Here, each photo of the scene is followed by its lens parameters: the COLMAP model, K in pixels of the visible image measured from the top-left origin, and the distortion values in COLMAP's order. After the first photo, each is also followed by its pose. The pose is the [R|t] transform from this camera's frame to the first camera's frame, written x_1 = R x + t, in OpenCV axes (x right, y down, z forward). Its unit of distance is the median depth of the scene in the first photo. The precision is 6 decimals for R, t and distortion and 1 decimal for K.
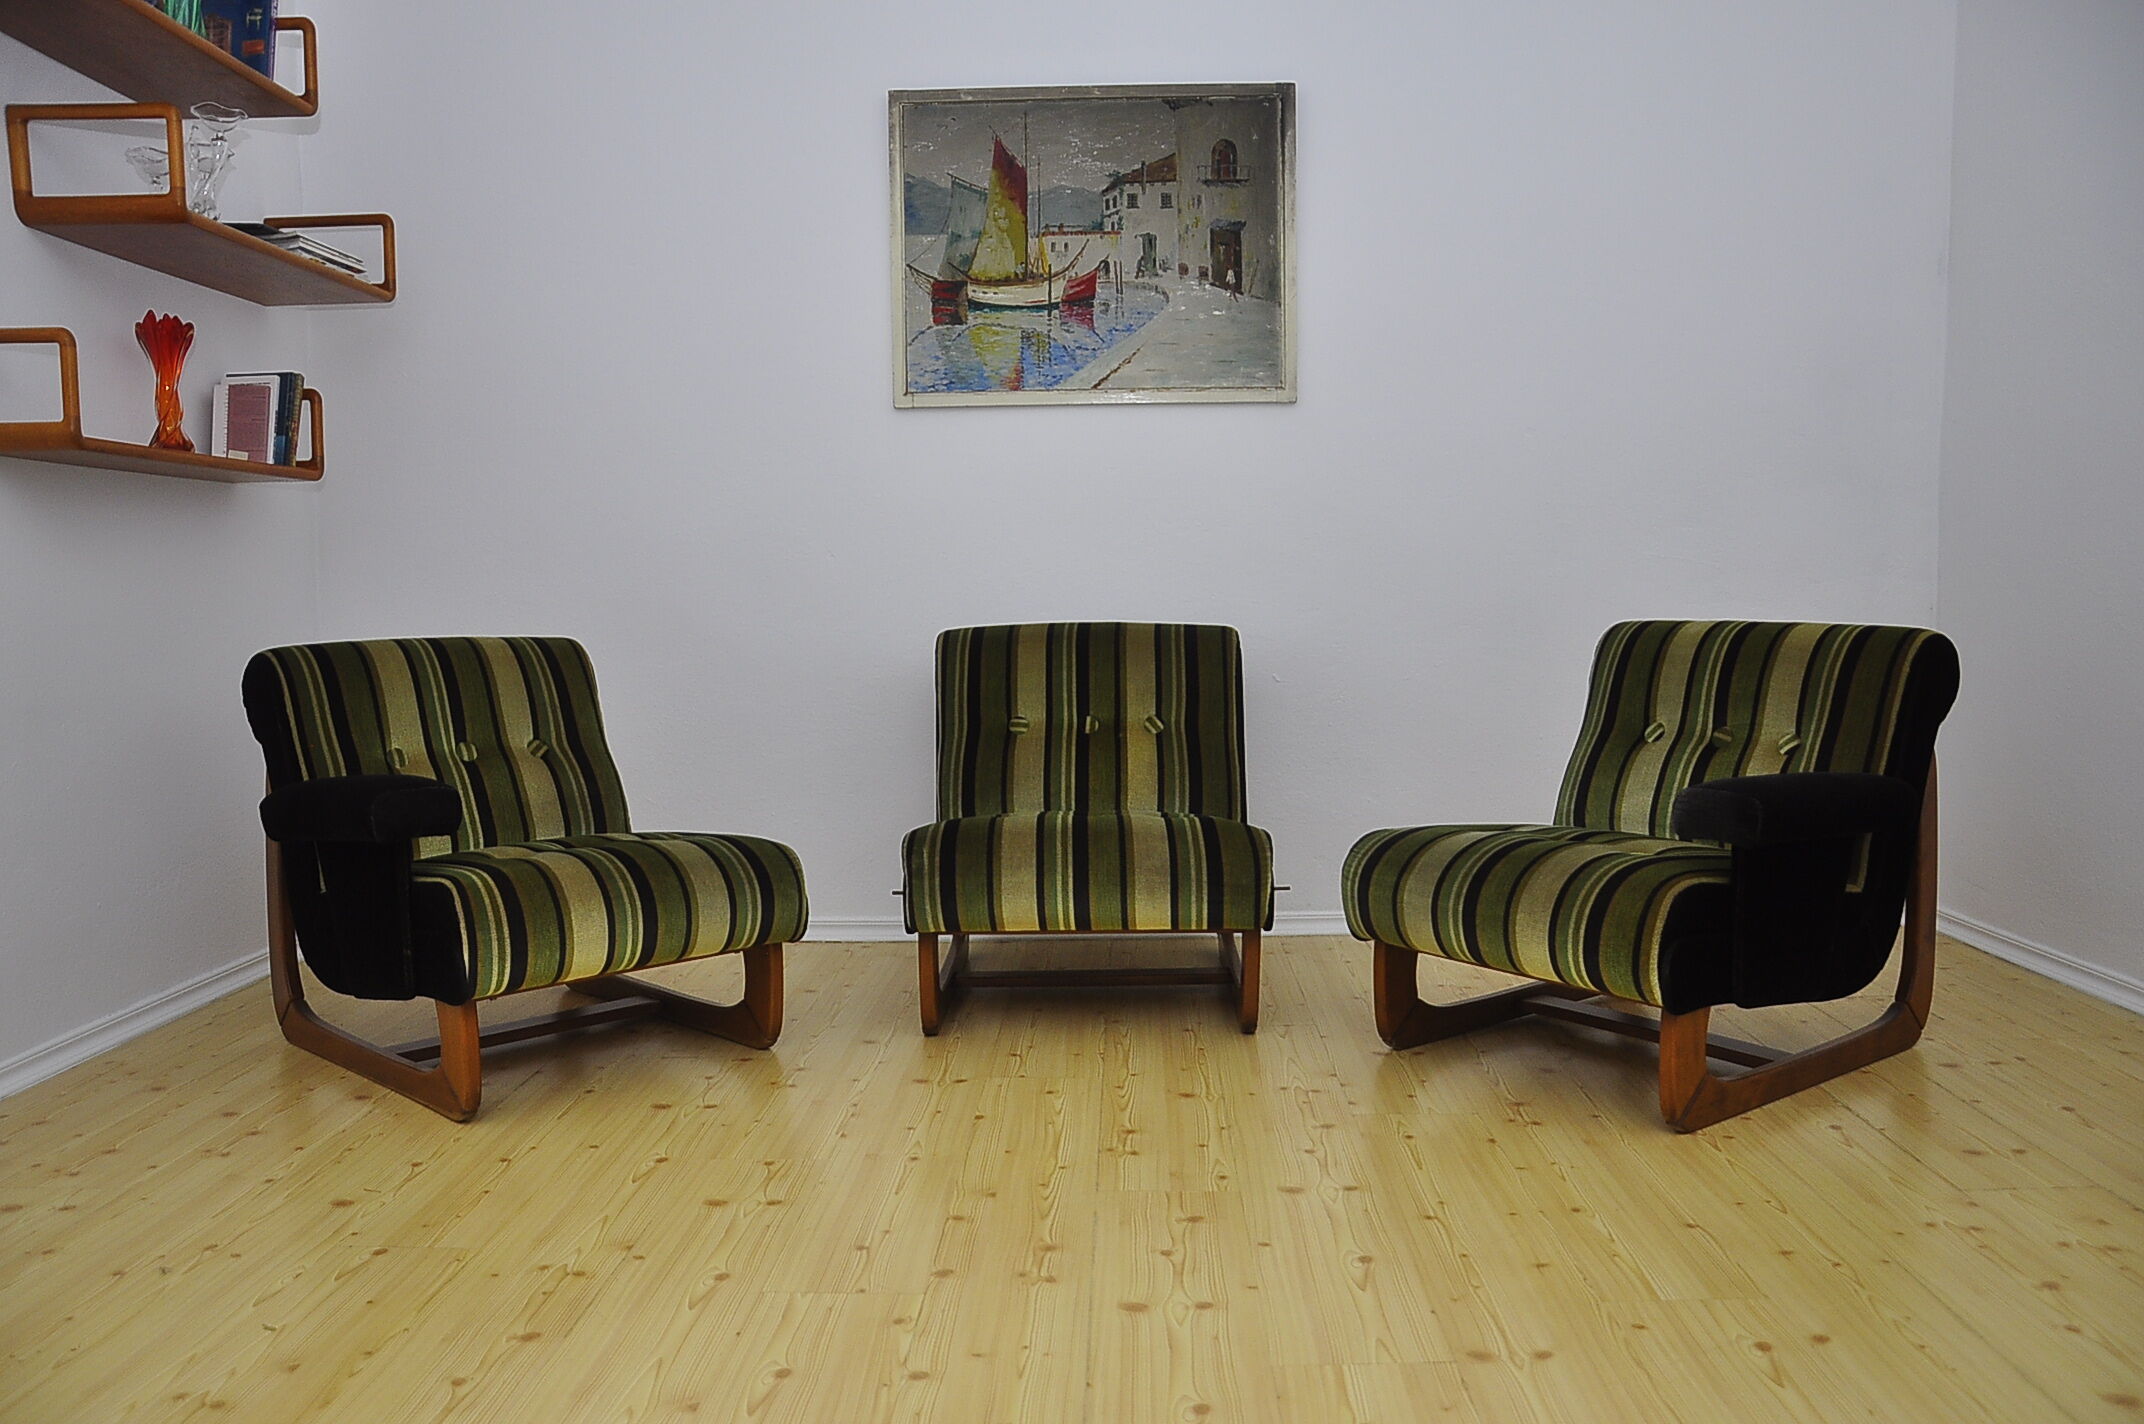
lens RADIAL K [[1692.5, 0, 1078.7], [0, 1692.5, 772.5], [0, 0, 1]] dist [-0.161467, 0.134887]
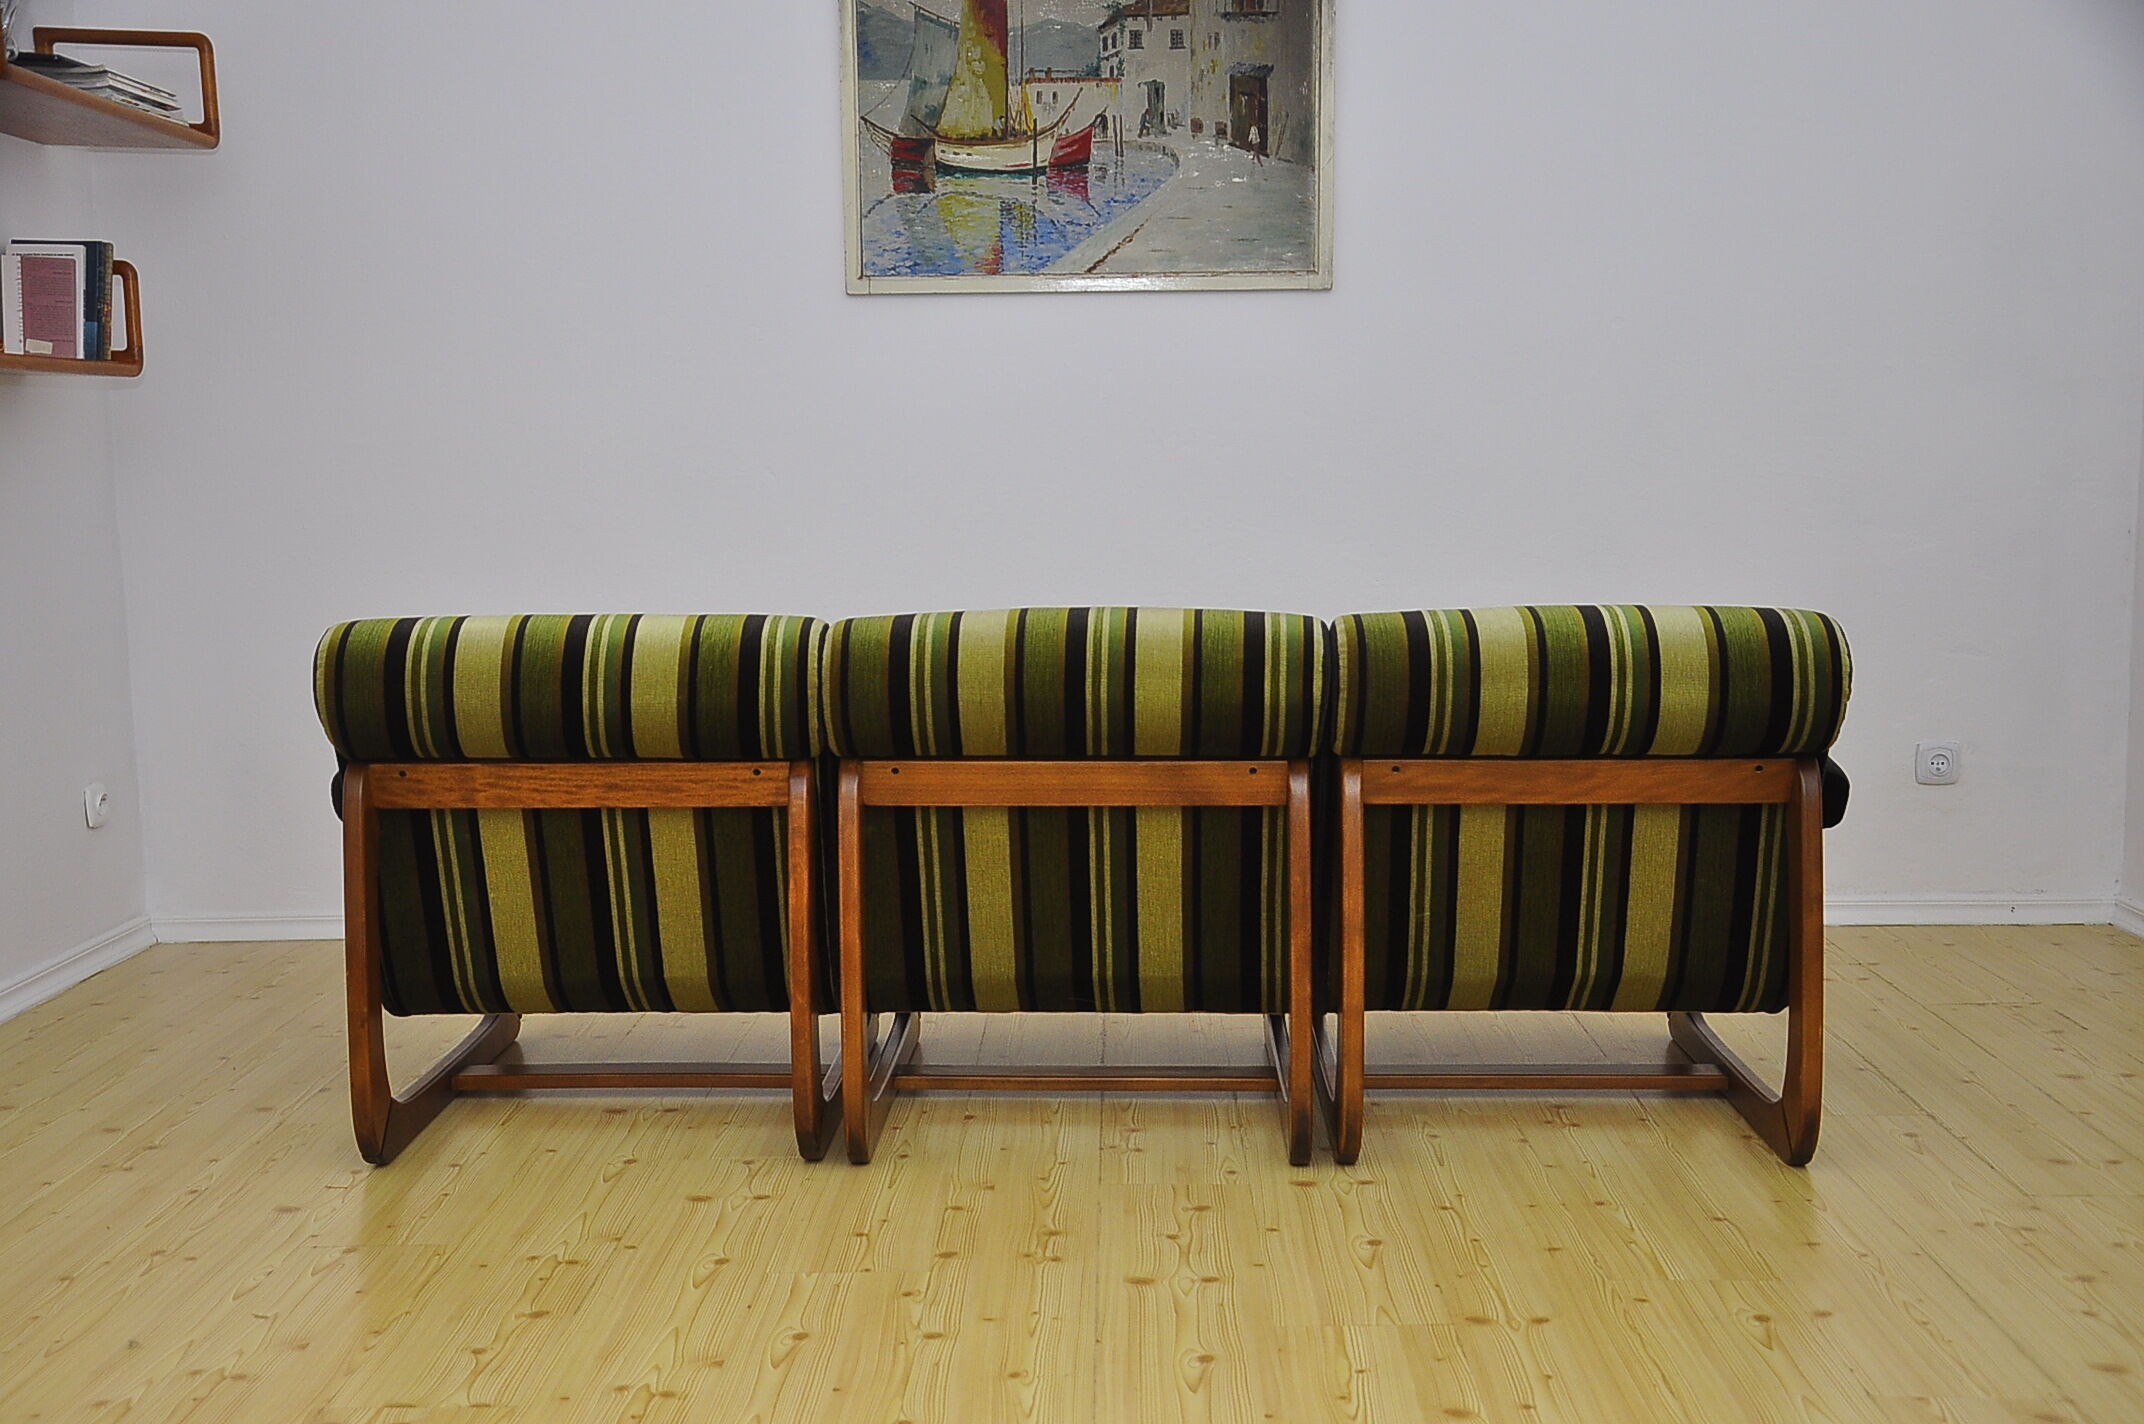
lens RADIAL K [[2563.7, 0, 1078.2], [0, 2563.7, 788.2], [0, 0, 1]] dist [-0.000558, 0.416774]
pose [[0.999901, 0.000665, 0.014070, -0.013712], [-0.001090, 0.999543, 0.030218, -0.012371], [-0.014044, -0.030230, 0.999444, -0.280914]]
